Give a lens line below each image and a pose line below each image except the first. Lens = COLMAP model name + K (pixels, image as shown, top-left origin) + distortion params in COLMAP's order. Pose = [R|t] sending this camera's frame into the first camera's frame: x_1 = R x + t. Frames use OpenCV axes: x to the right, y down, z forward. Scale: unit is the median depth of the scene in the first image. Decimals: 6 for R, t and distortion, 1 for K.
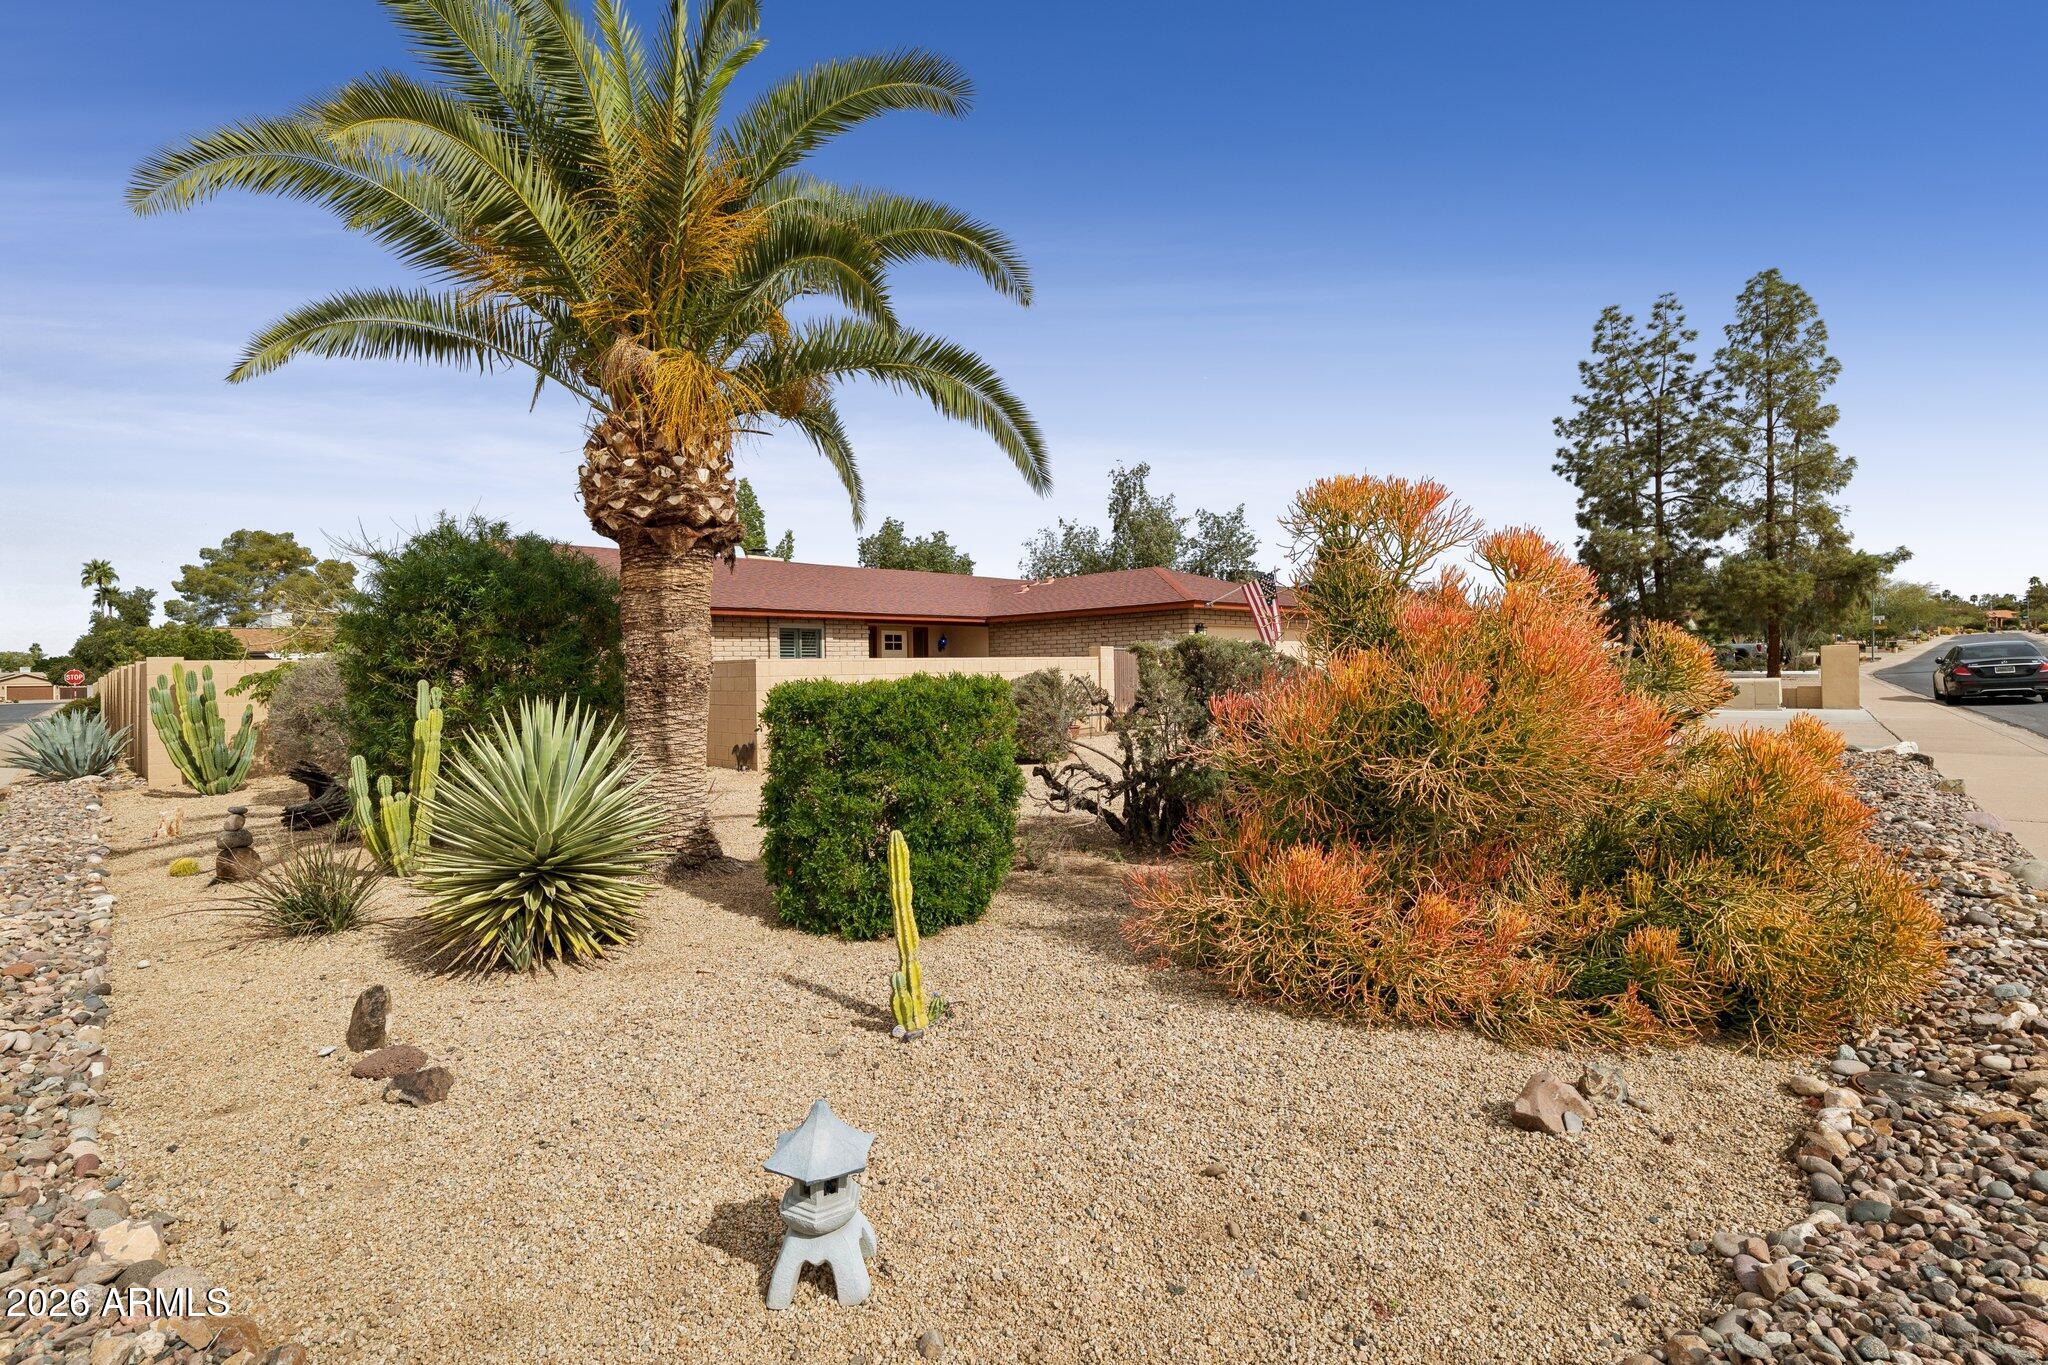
lens RADIAL K [[931.6, 0, 1024.6], [0, 931.6, 678.3], [0, 0, 1]] dist [0.000012, 0.000000]
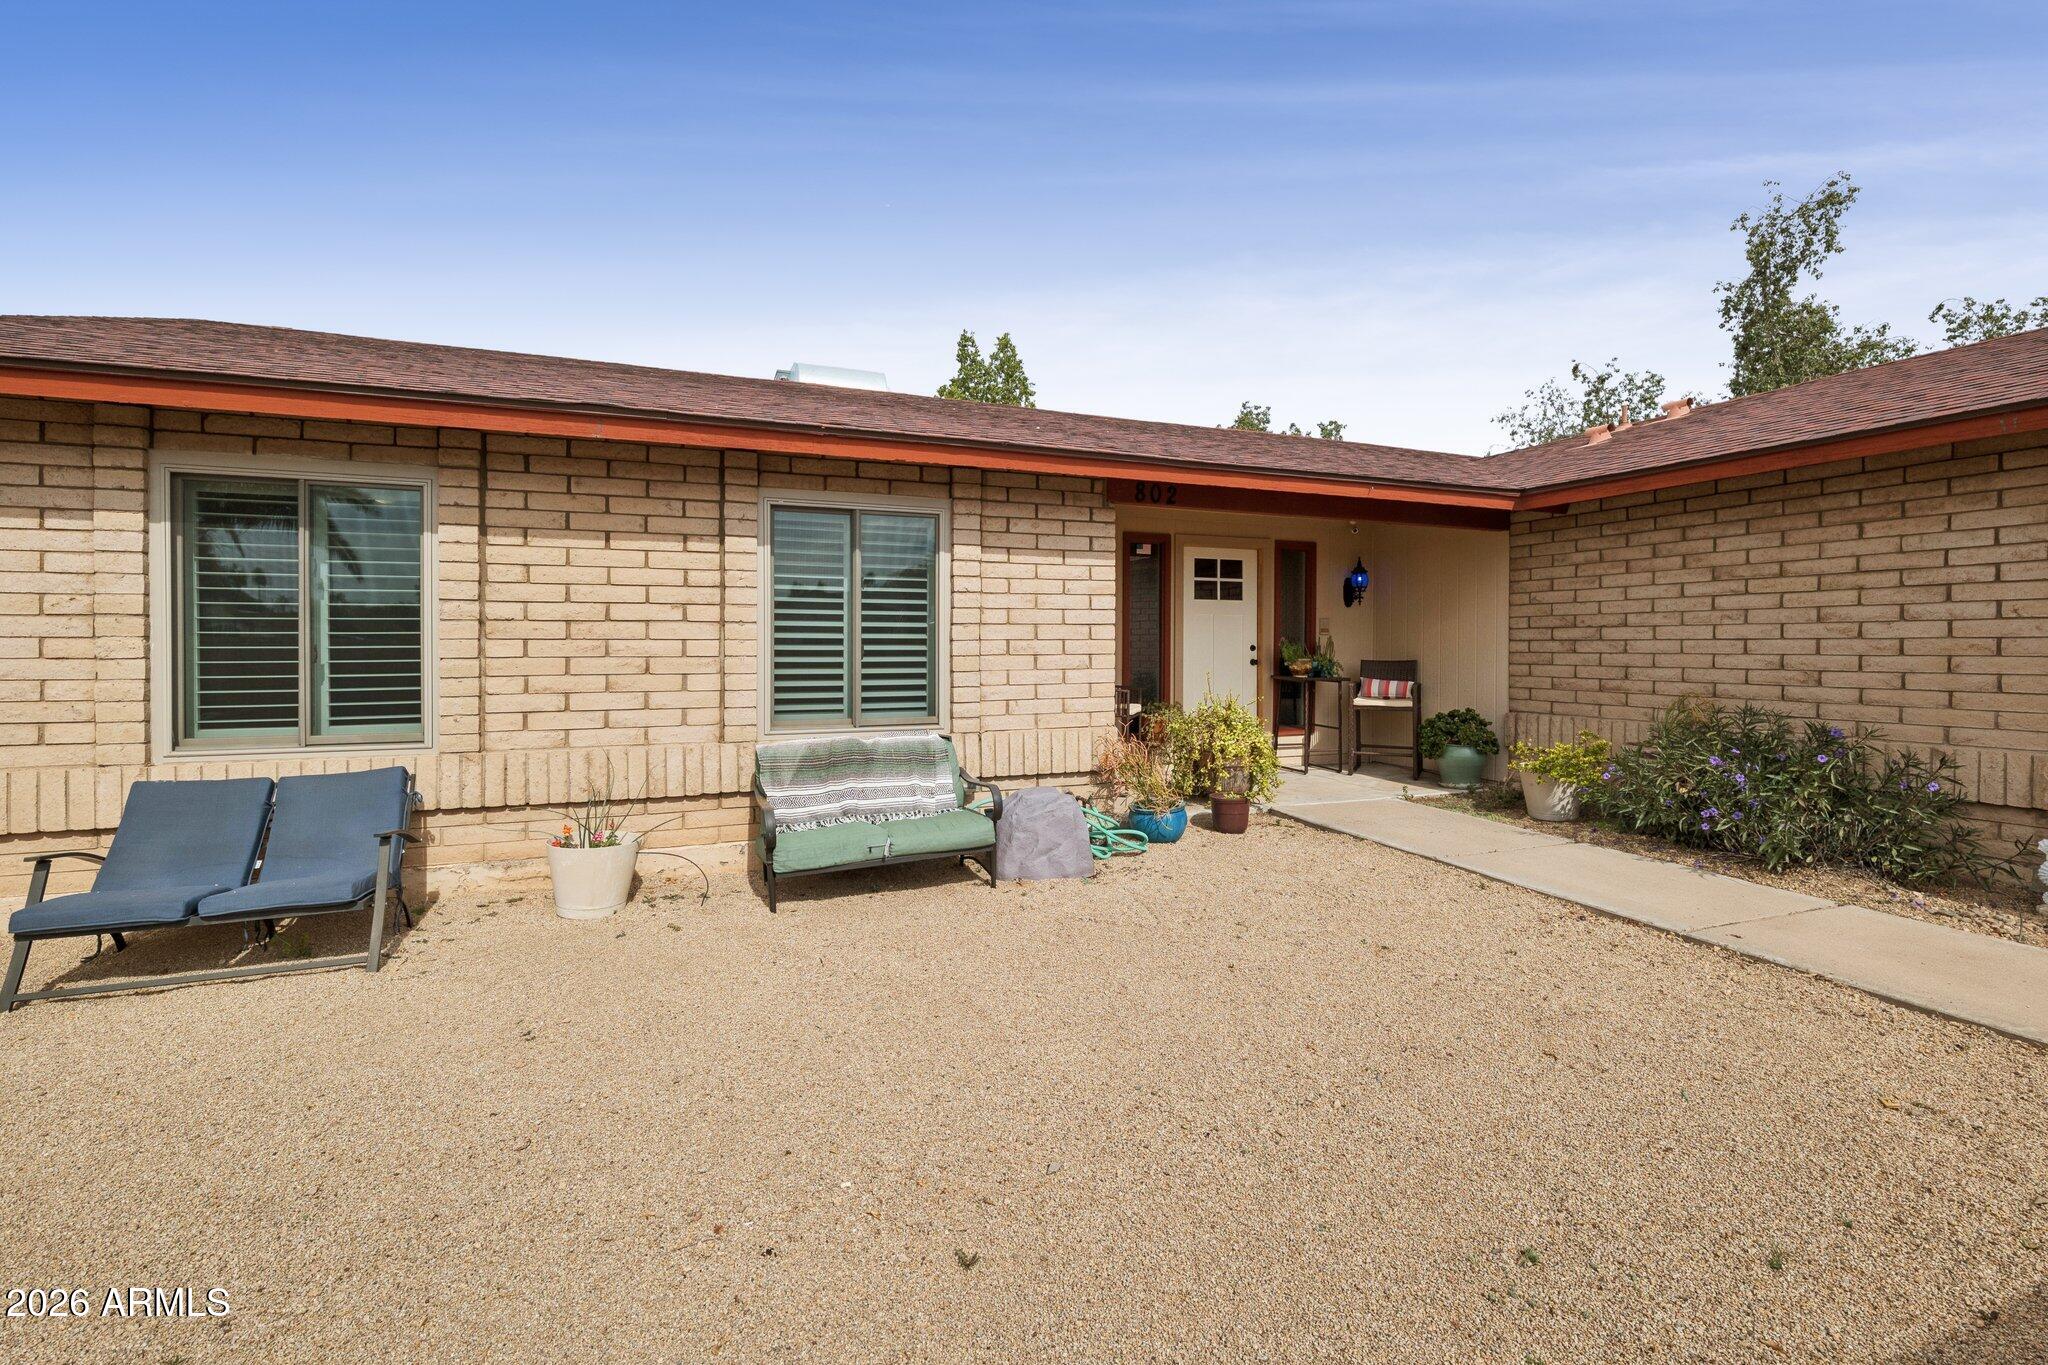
lens RADIAL K [[876.8, 0, 1026.0], [0, 876.8, 666.9], [0, 0, 1]] dist [-0.001840, -0.000106]
pose [[0.917850, 0.019941, -0.396426, -0.061926], [-0.012801, 0.999705, 0.020650, -0.009020], [0.396721, -0.013879, 0.917834, 0.550964]]
